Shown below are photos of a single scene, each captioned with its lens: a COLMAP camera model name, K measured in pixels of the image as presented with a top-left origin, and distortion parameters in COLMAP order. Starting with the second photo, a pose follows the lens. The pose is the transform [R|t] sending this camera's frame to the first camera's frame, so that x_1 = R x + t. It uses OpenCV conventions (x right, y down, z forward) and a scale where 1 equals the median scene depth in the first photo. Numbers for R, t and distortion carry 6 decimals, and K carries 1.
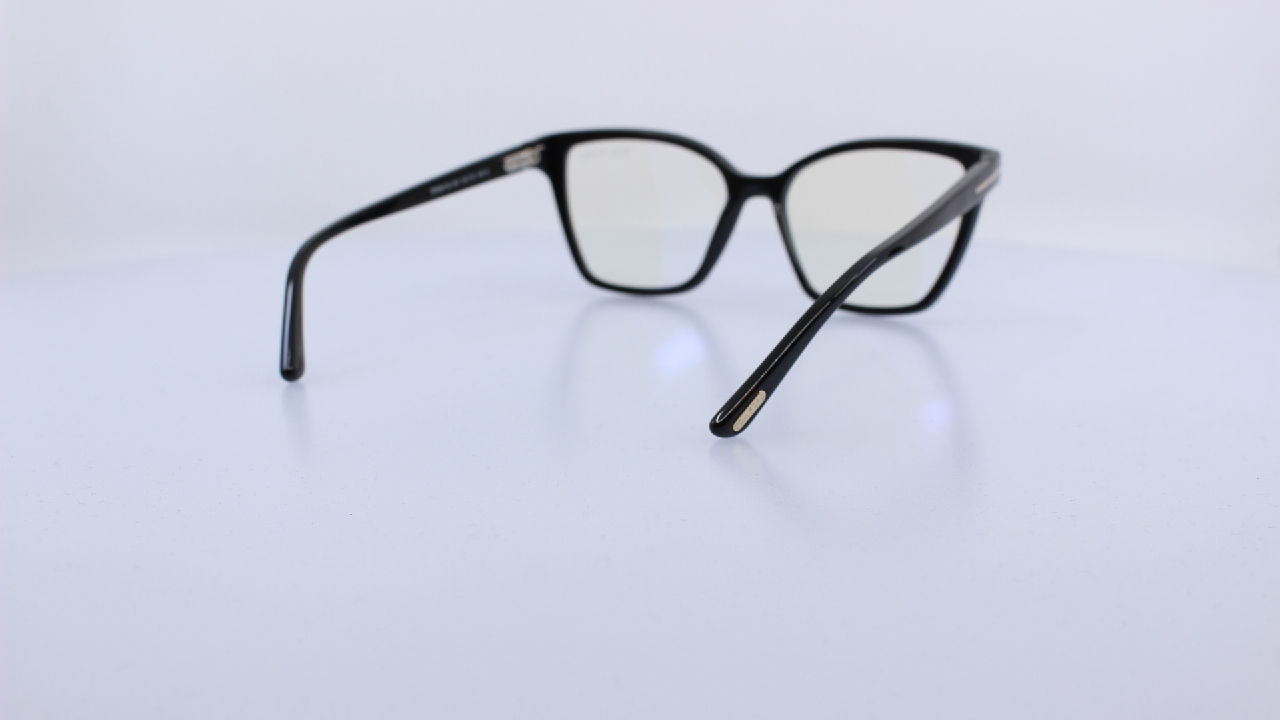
lens RADIAL K [[1472.0, 0, 640.0], [0, 1472.0, 360.0], [0, 0, 1]] dist [-0.351359, -0.010897]
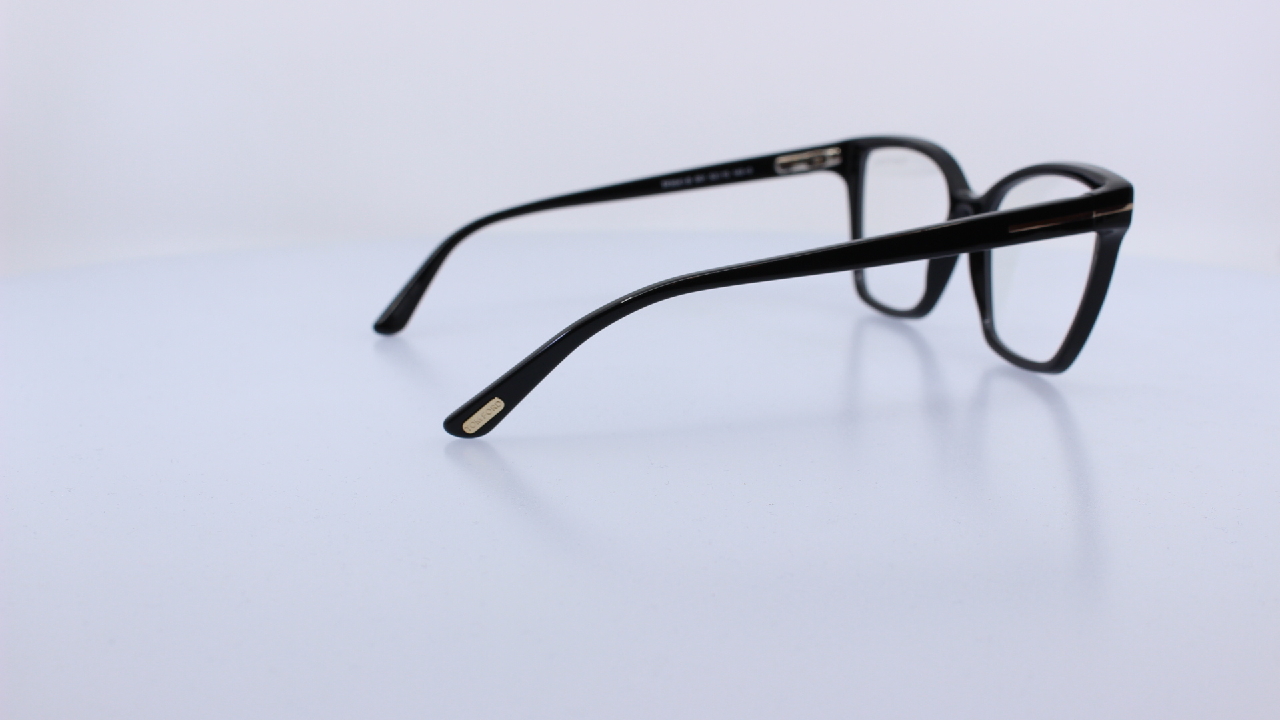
lens RADIAL K [[1472.0, 0, 640.0], [0, 1472.0, 360.0], [0, 0, 1]] dist [-0.351359, -0.010897]
pose [[0.714292, 0.140675, -0.685563, 0.534304], [-0.139420, 0.988558, 0.057586, -0.048271], [0.685820, 0.054448, 0.725732, 0.232946]]
